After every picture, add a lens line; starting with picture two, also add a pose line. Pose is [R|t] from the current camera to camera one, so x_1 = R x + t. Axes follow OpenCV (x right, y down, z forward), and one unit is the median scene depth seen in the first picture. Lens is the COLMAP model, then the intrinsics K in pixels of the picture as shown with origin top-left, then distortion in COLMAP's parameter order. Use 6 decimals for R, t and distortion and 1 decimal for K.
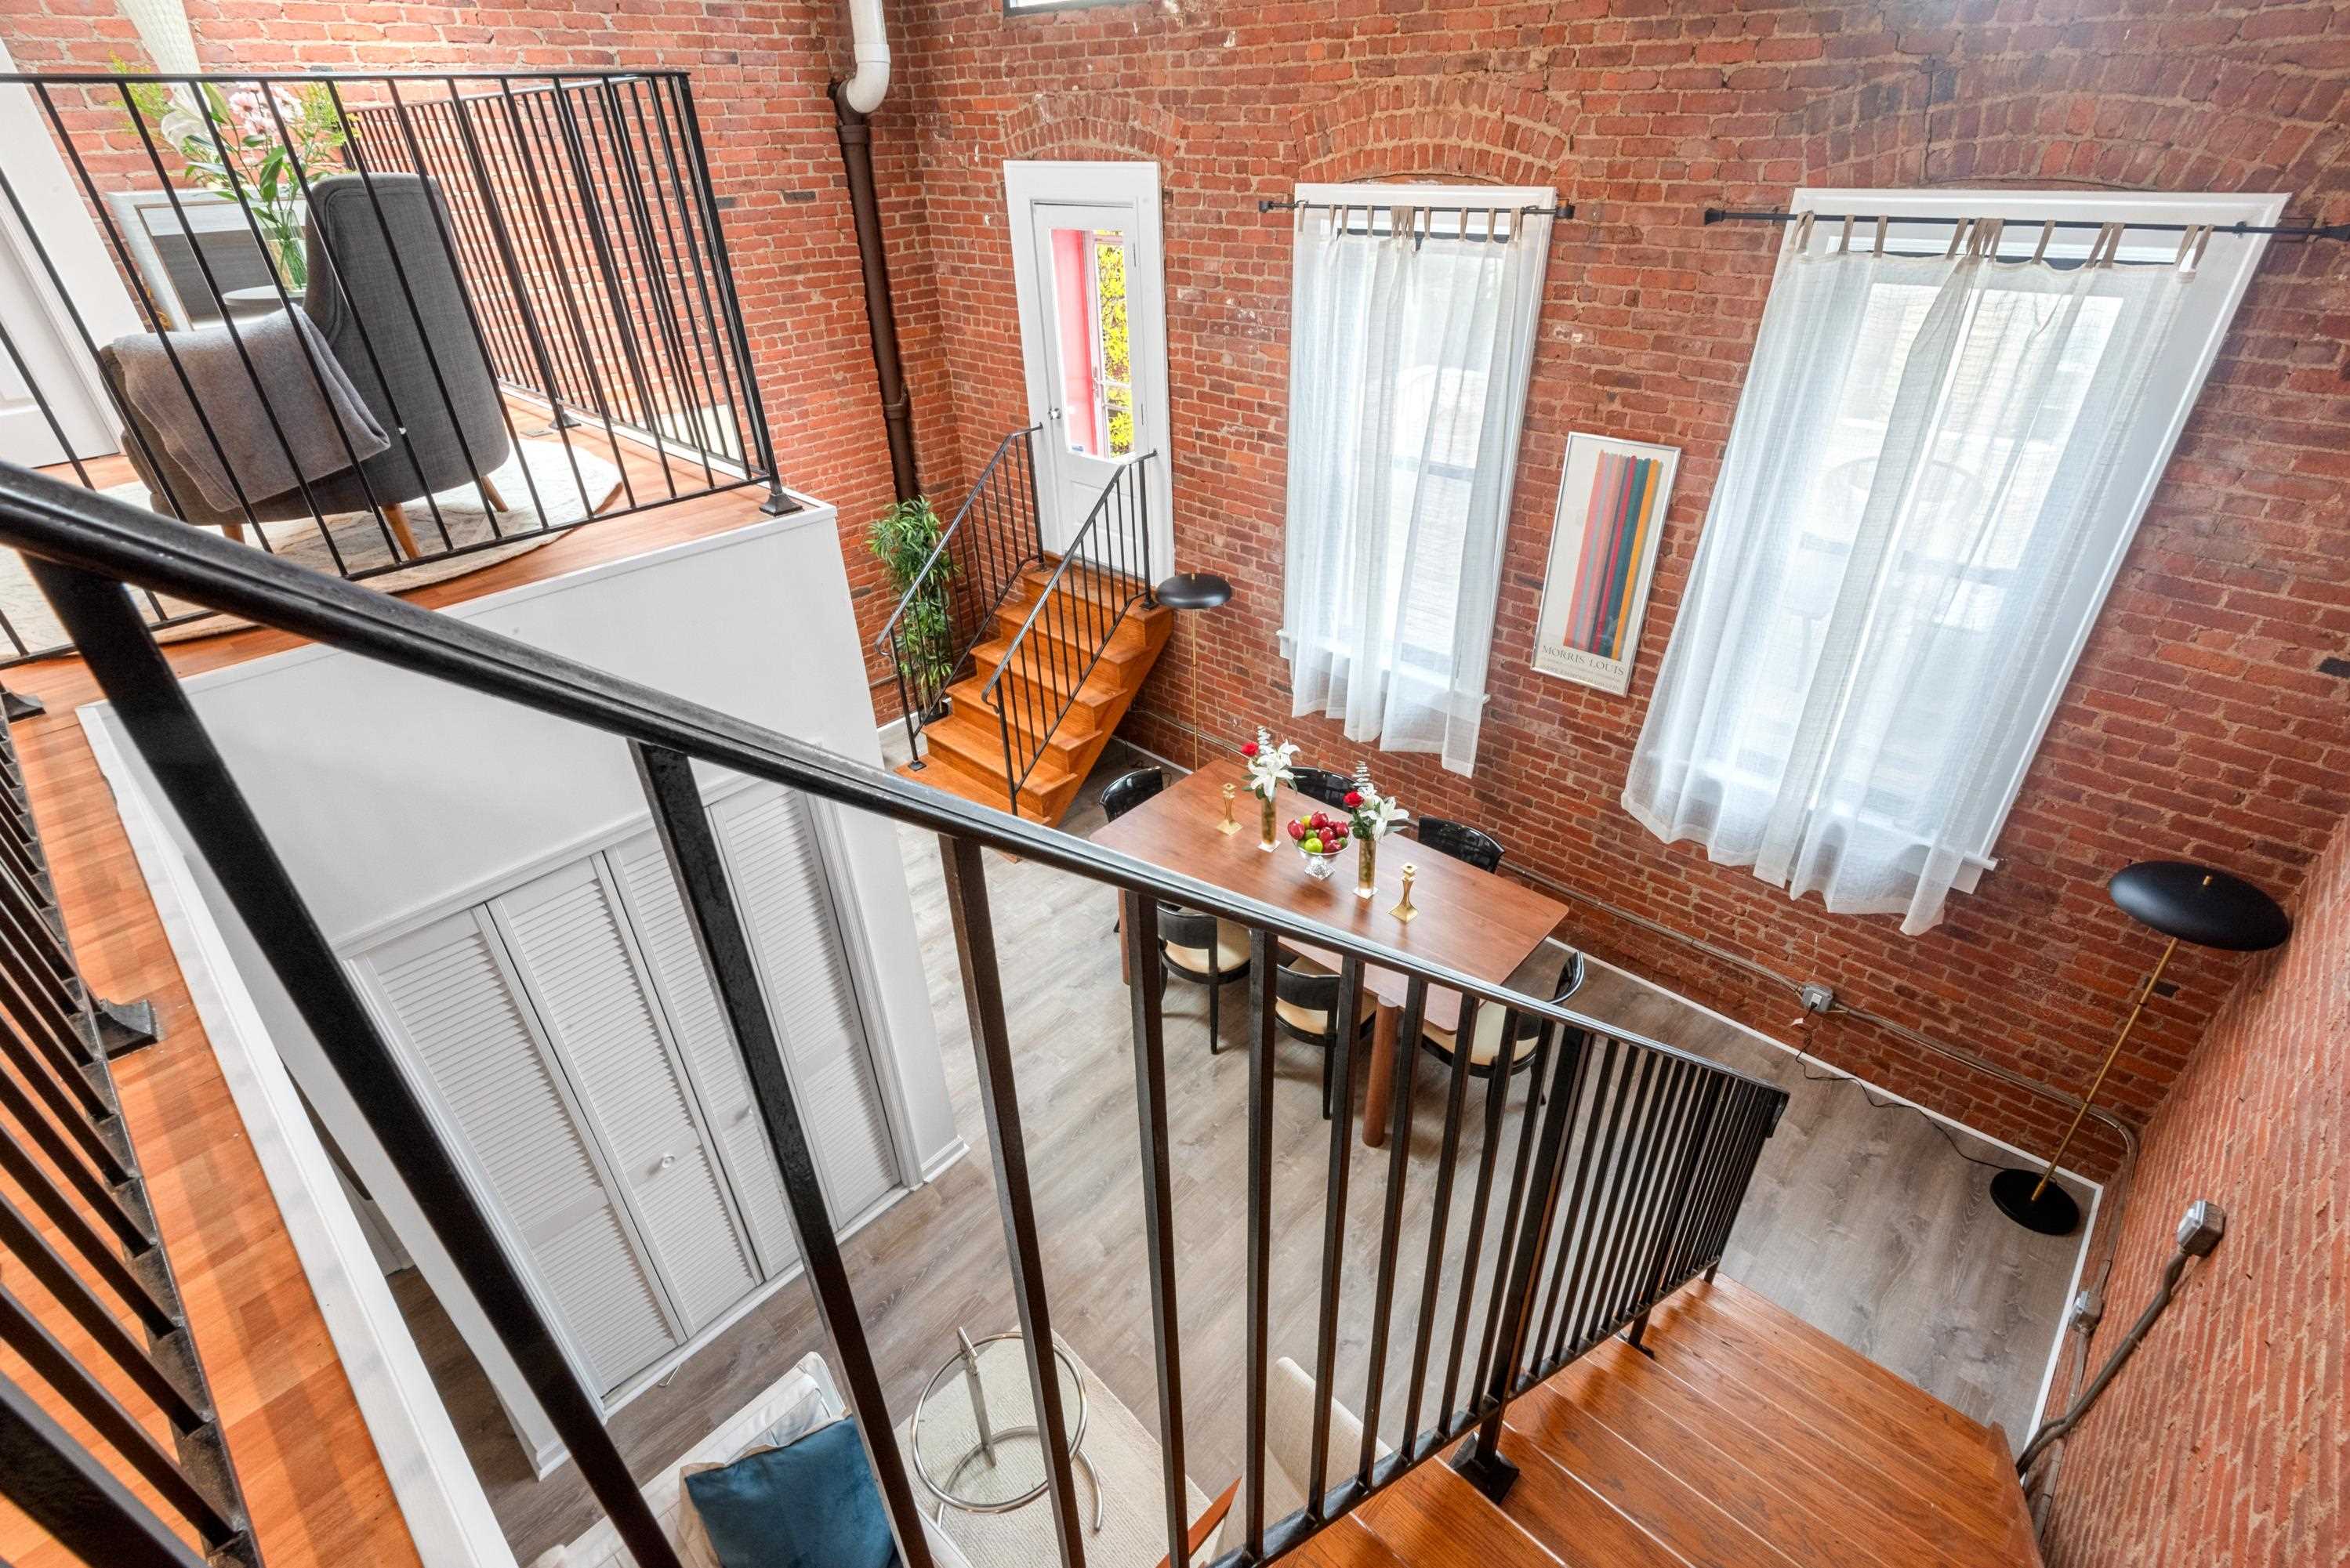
lens RADIAL K [[1070.7, 0, 1179.5], [0, 1070.7, 788.5], [0, 0, 1]] dist [0.035856, -0.024385]
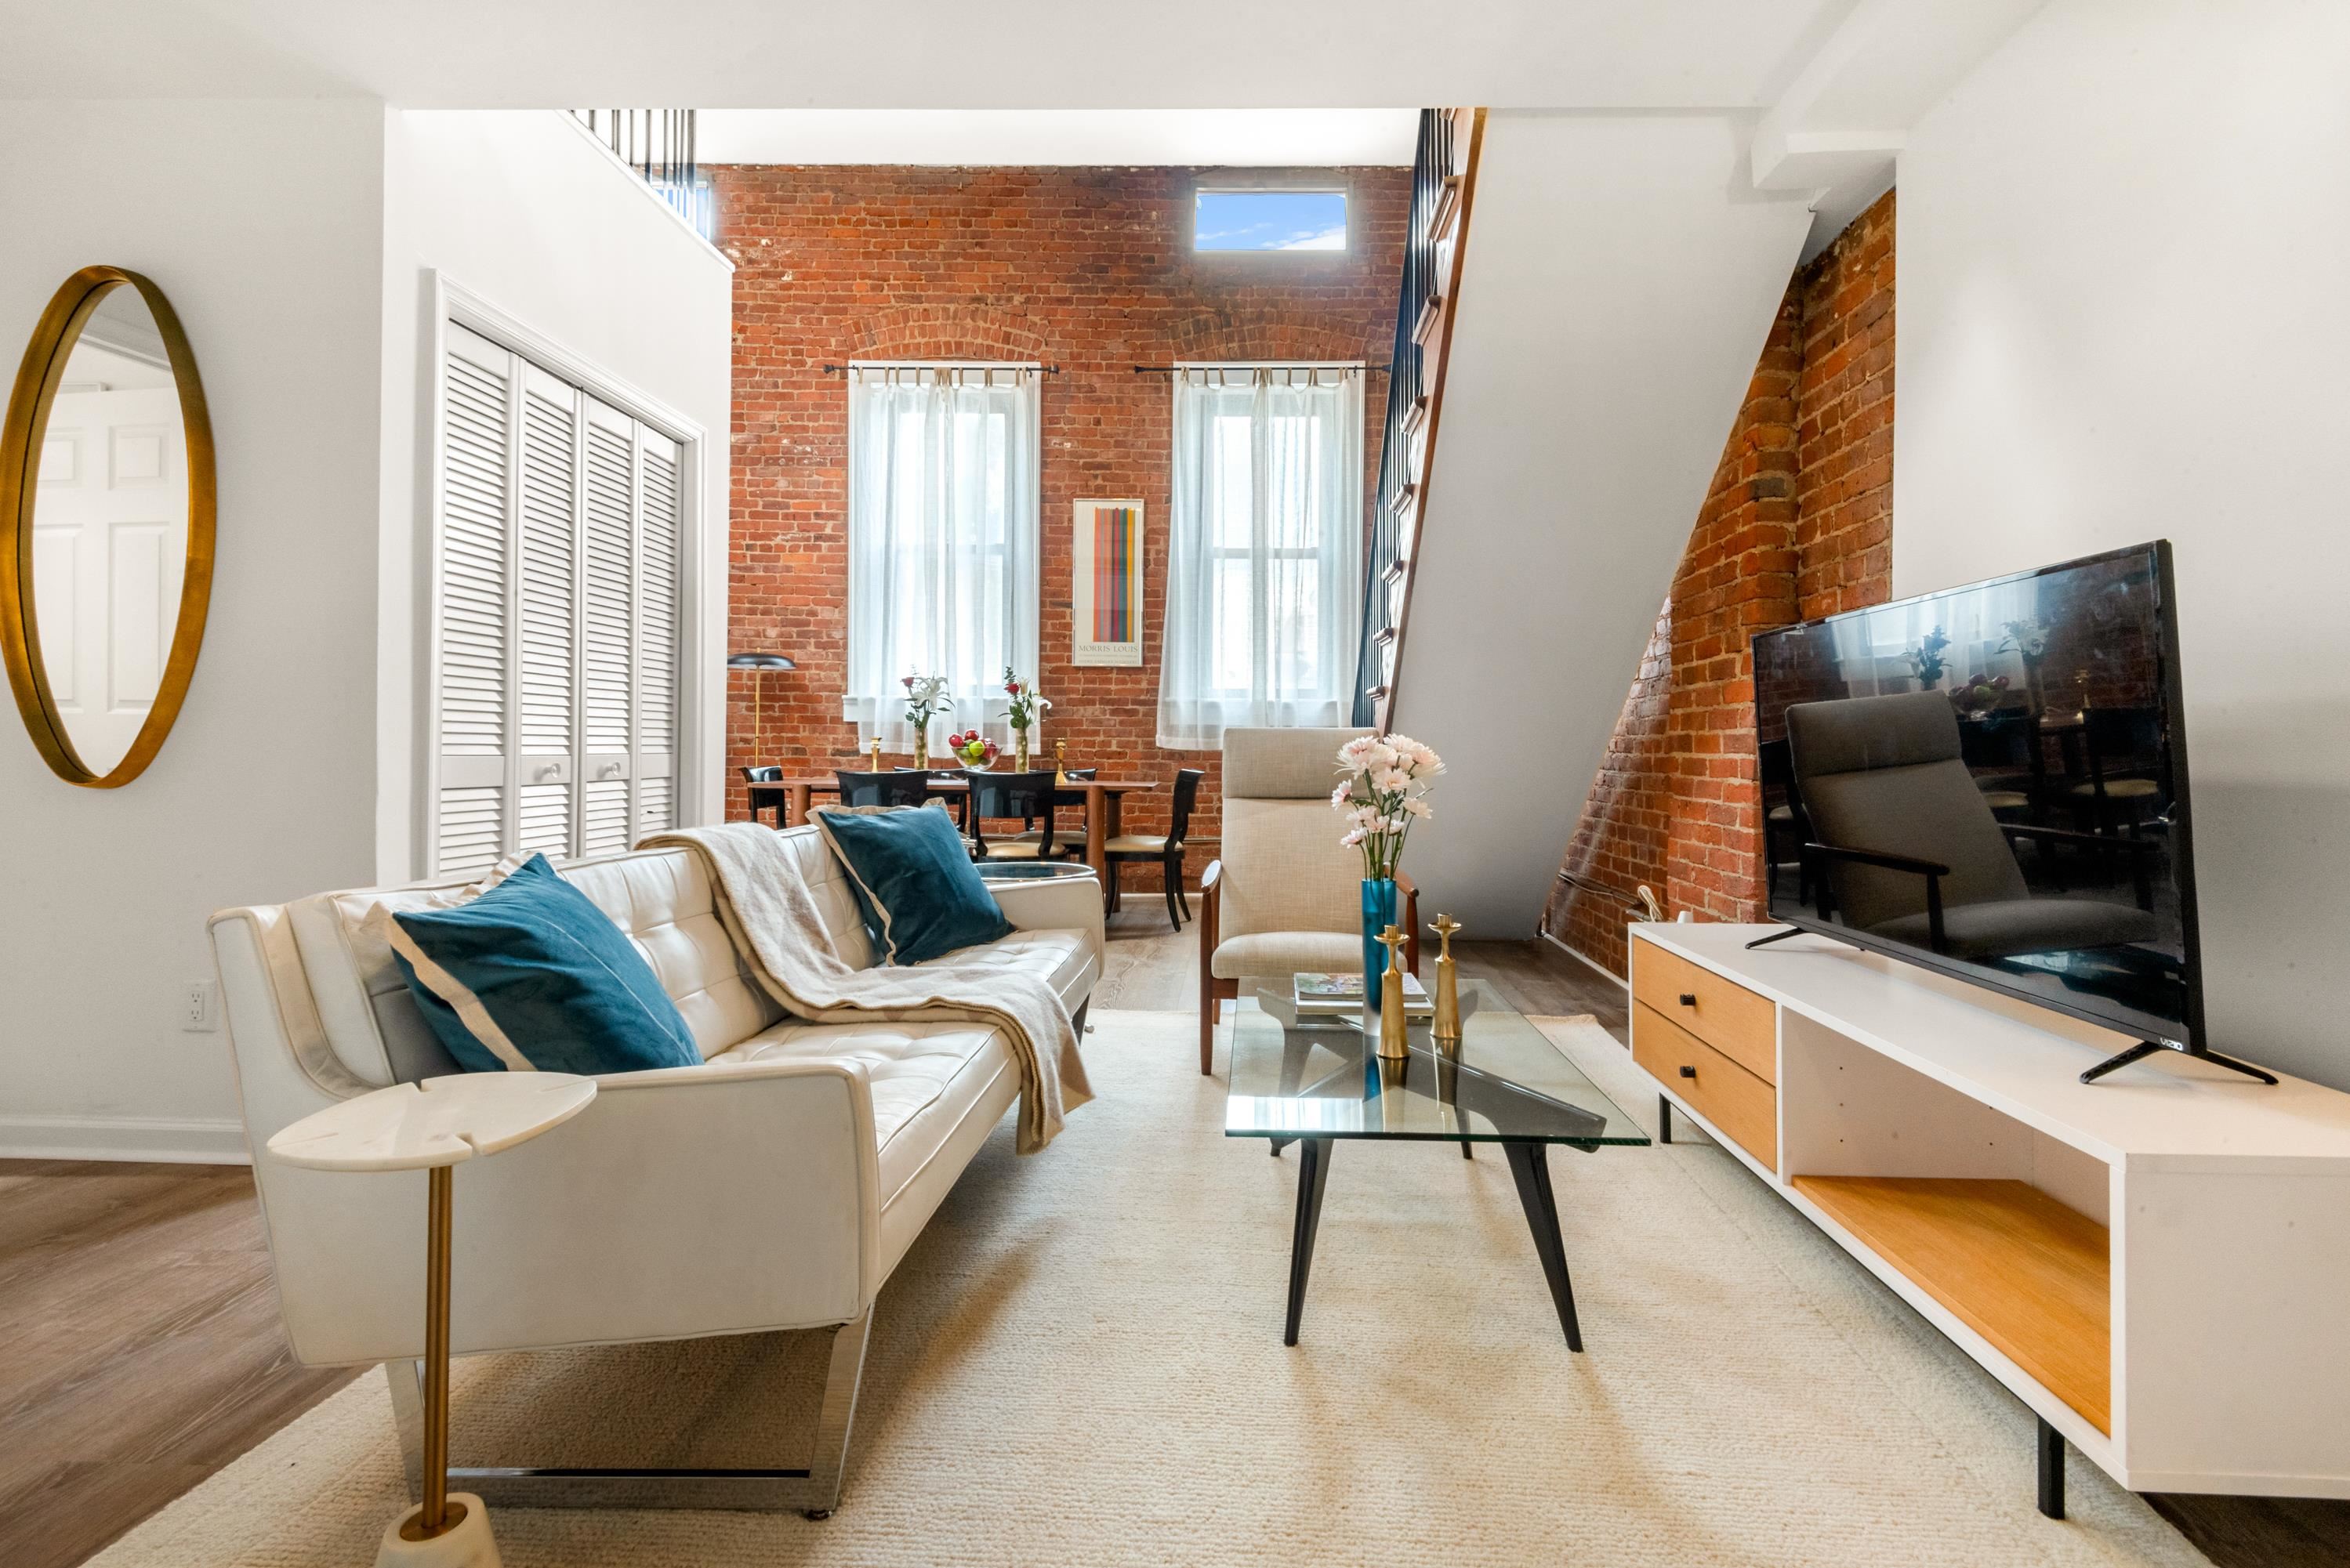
lens RADIAL K [[1082.0, 0, 1211.7], [0, 1082.0, 746.0], [0, 0, 1]] dist [0.028190, -0.000760]
pose [[0.741014, 0.036284, 0.670508, -0.465831], [0.330794, 0.849243, -0.411535, 0.602981], [-0.584357, 0.526753, 0.617299, 0.090363]]
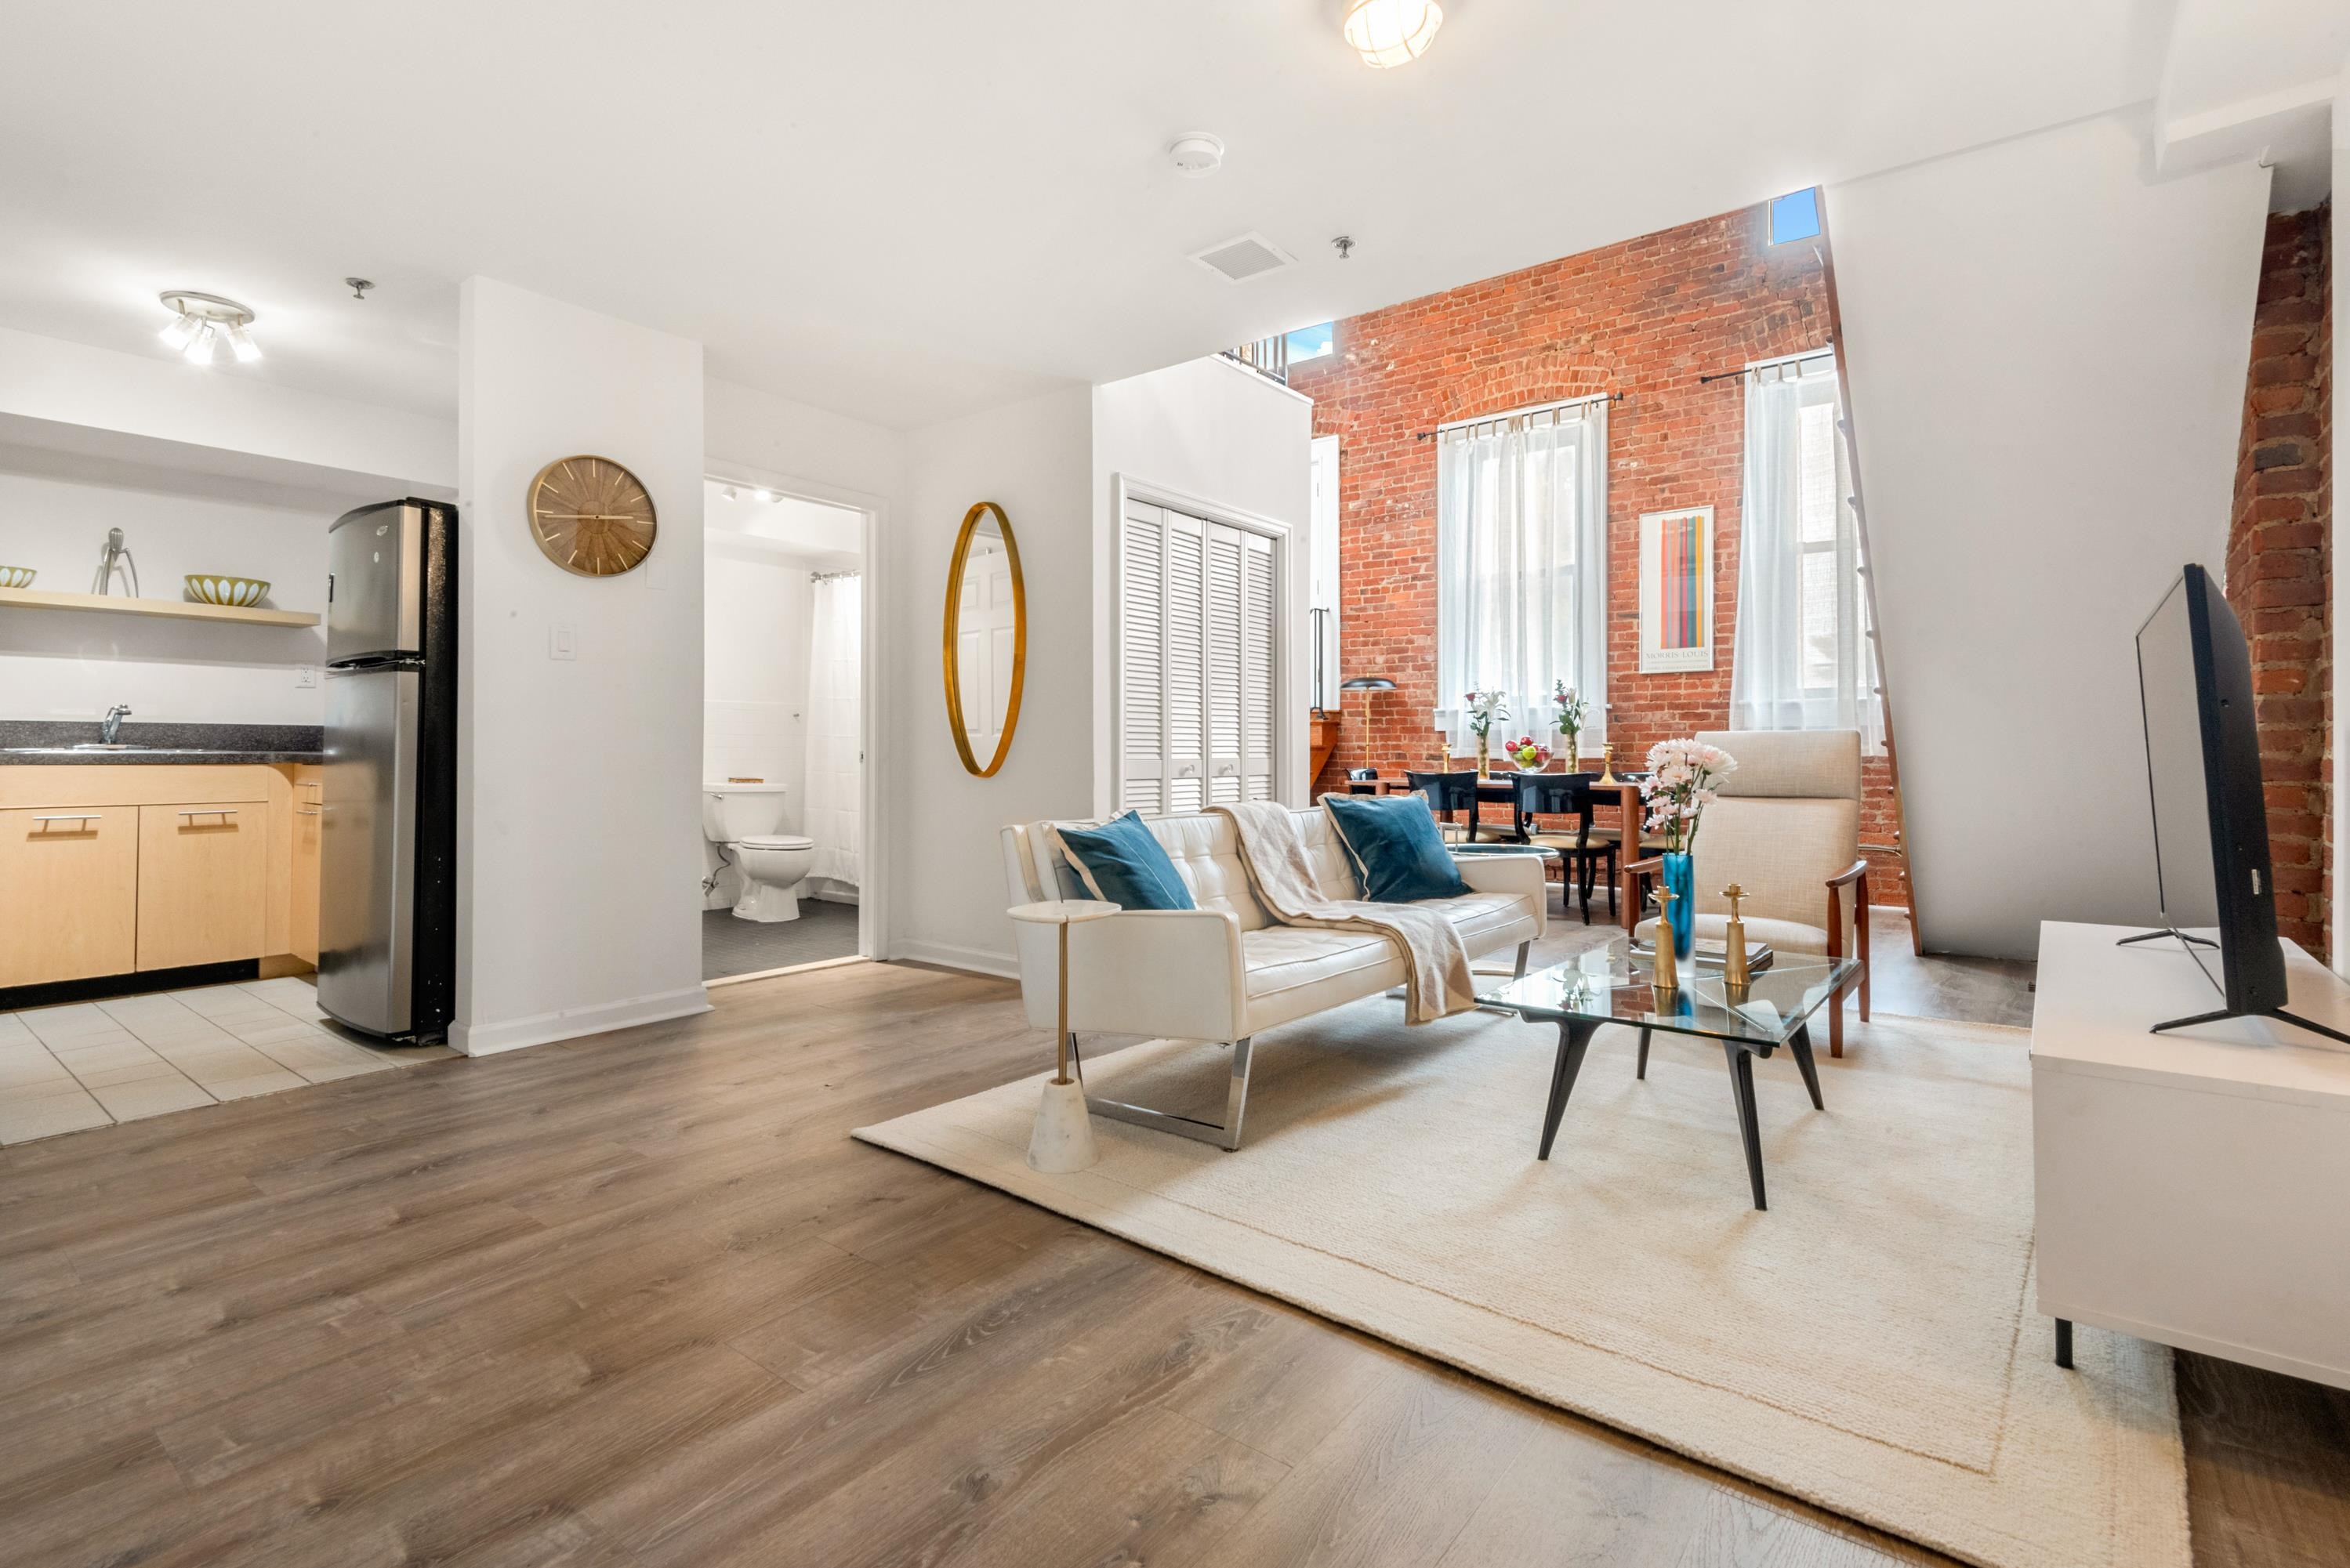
lens RADIAL K [[1072.1, 0, 1183.3], [0, 1072.1, 750.9], [0, 0, 1]] dist [0.026204, -0.021842]
pose [[0.994261, 0.027231, 0.103462, -0.431281], [0.031969, 0.847262, -0.530212, 0.723708], [-0.102098, 0.530476, 0.841529, -0.105485]]
